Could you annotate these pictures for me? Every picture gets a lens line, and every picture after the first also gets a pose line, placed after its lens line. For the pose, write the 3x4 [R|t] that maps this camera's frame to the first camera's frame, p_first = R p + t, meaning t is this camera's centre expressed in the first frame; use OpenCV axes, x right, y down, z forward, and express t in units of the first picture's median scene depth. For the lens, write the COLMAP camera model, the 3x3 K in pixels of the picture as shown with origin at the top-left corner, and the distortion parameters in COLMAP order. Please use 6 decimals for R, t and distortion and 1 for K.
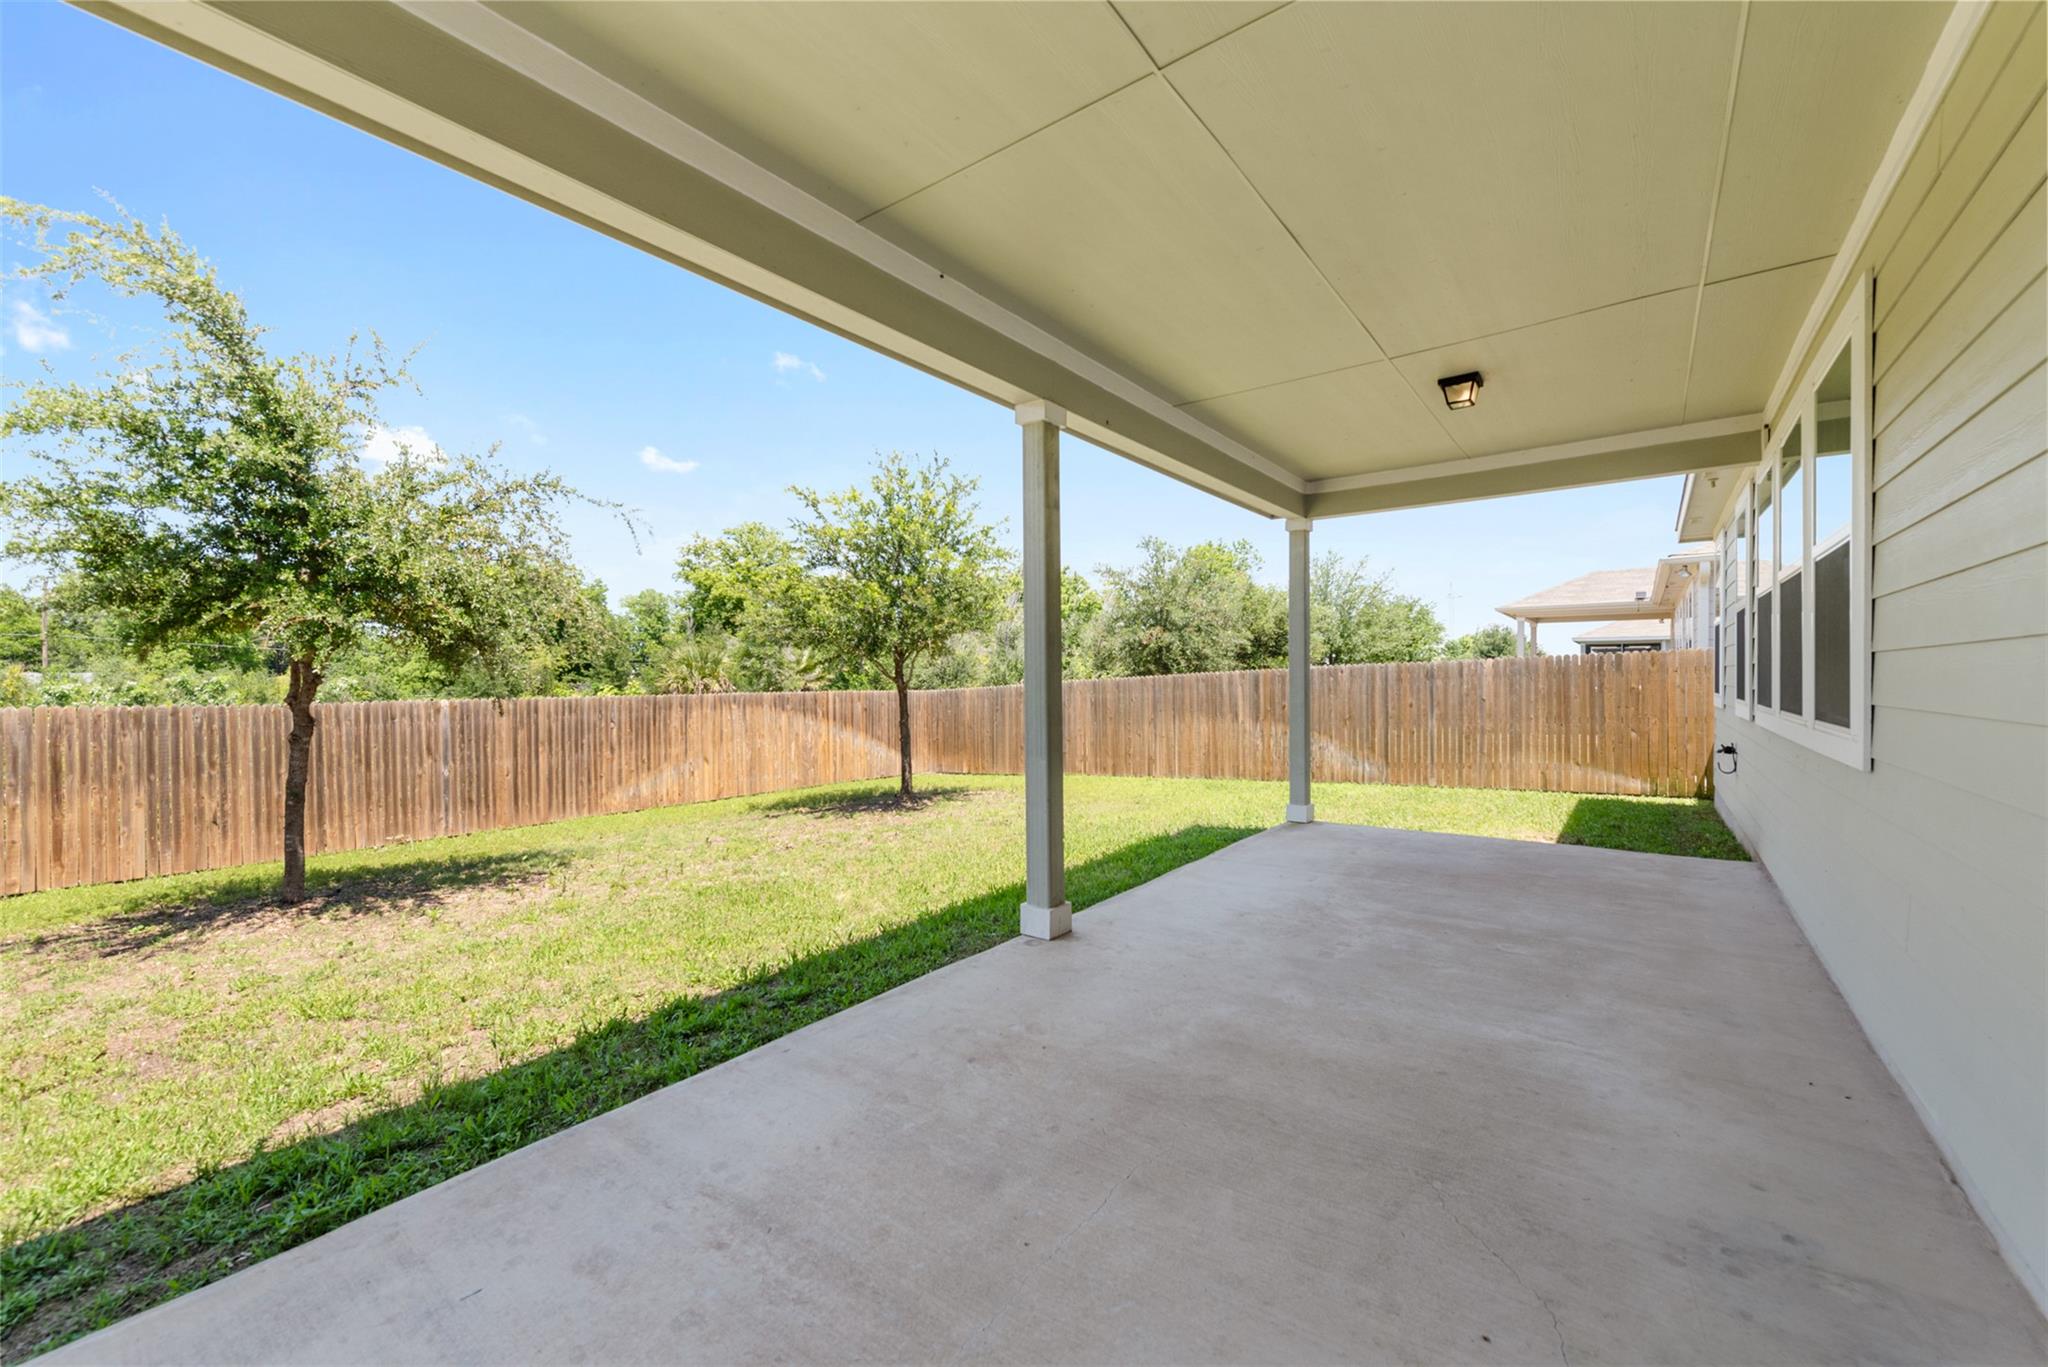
lens RADIAL K [[809.7, 0, 1051.1], [0, 809.7, 673.7], [0, 0, 1]] dist [0.012469, -0.004088]
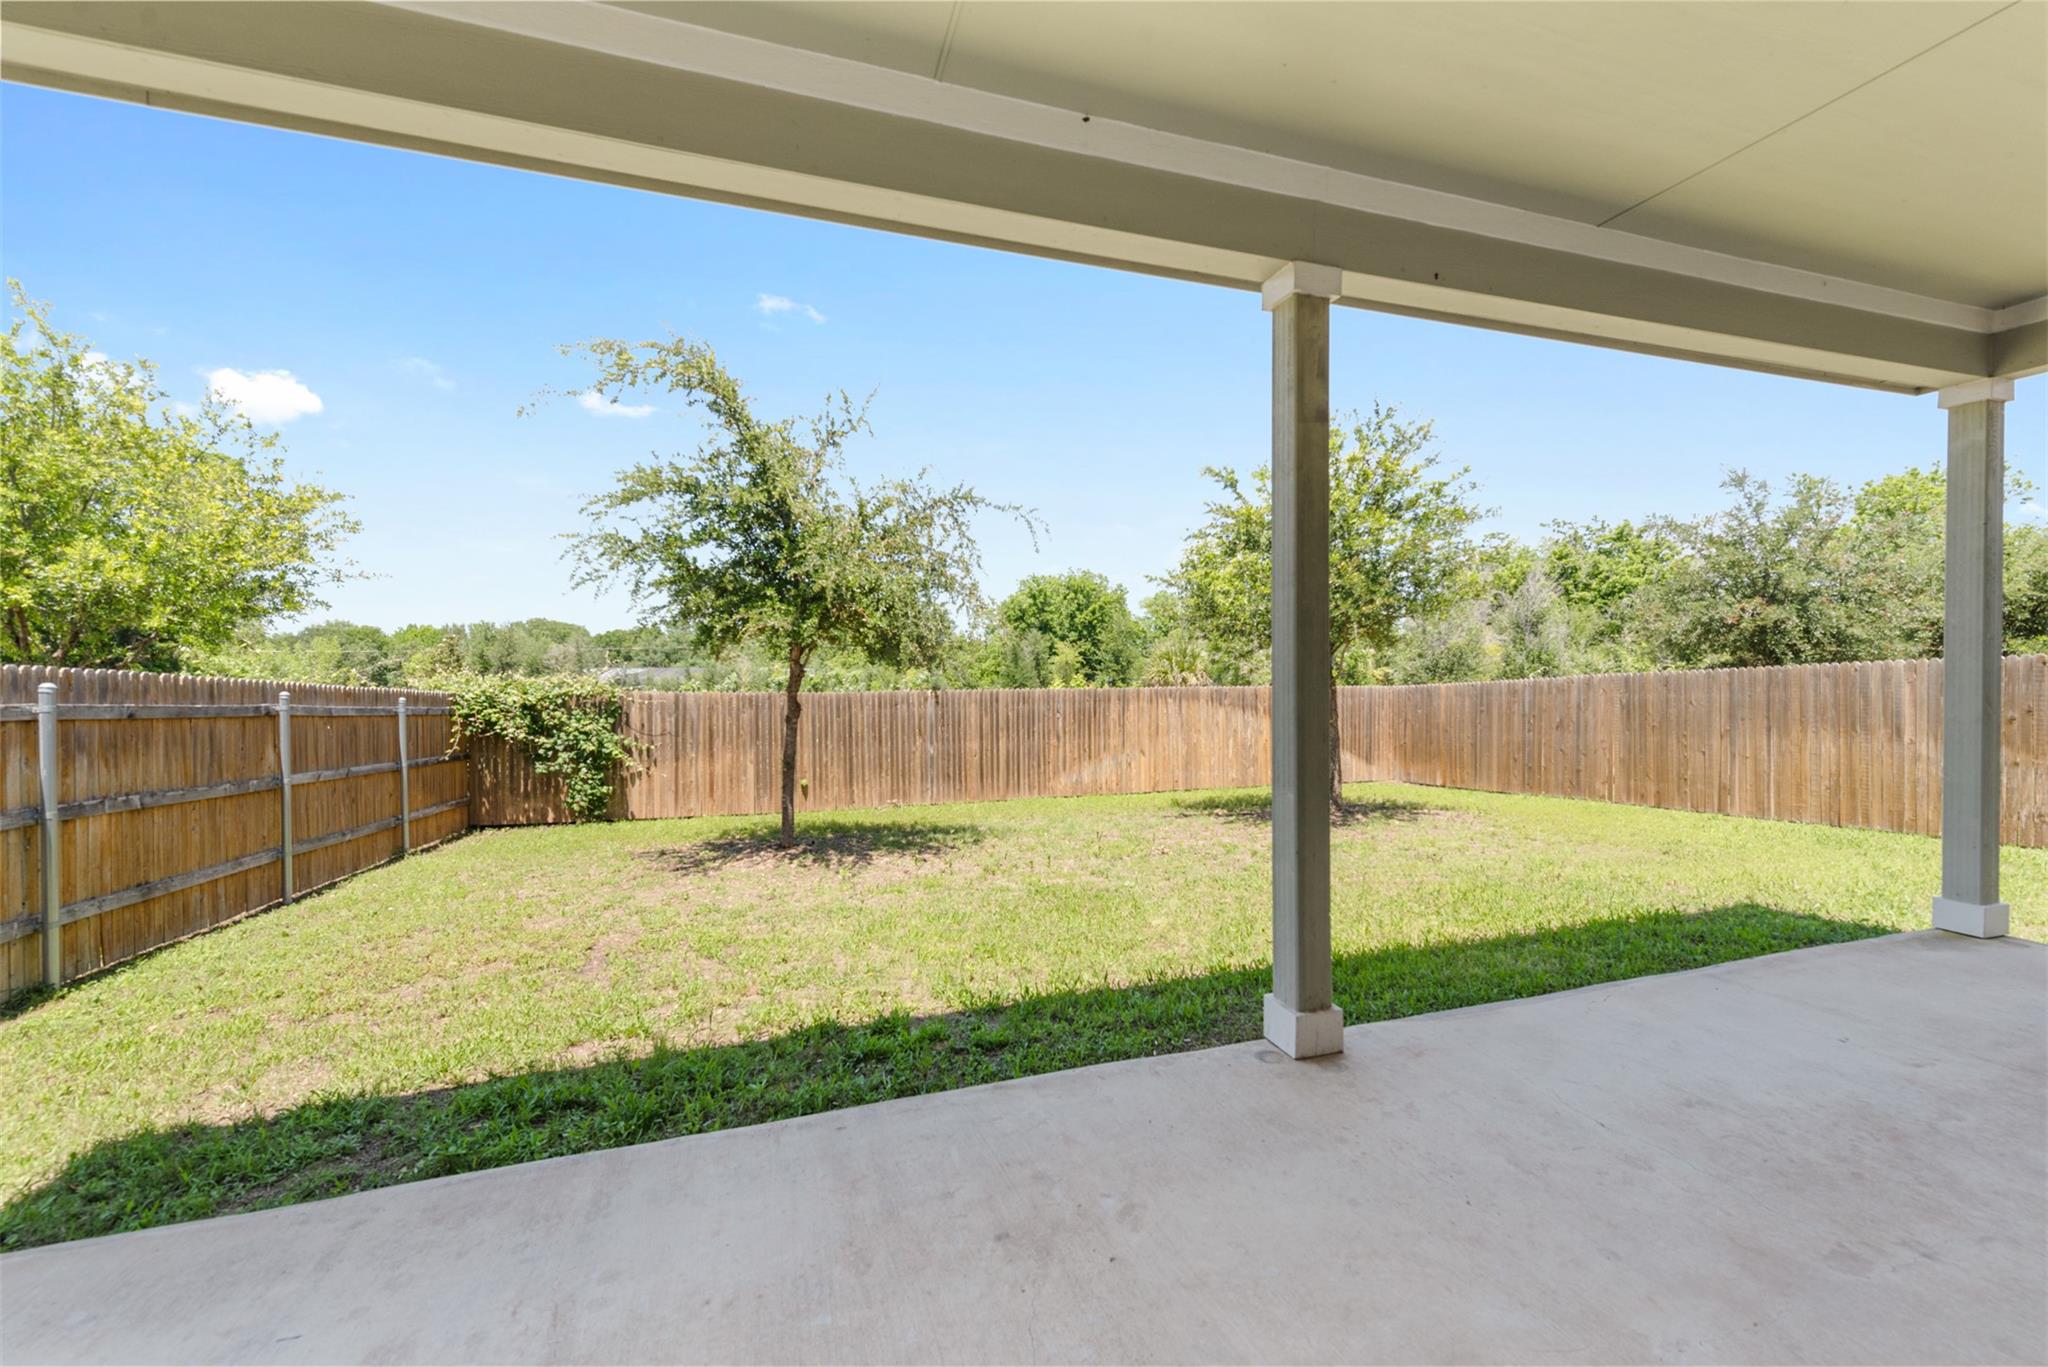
lens RADIAL K [[809.7, 0, 1041.2], [0, 809.7, 682.3], [0, 0, 1]] dist [0.012469, -0.004088]
pose [[0.807458, 0.008047, -0.589870, 0.125185], [0.003210, 0.999832, 0.018034, -0.000602], [0.589916, -0.016455, 0.807297, 0.181648]]
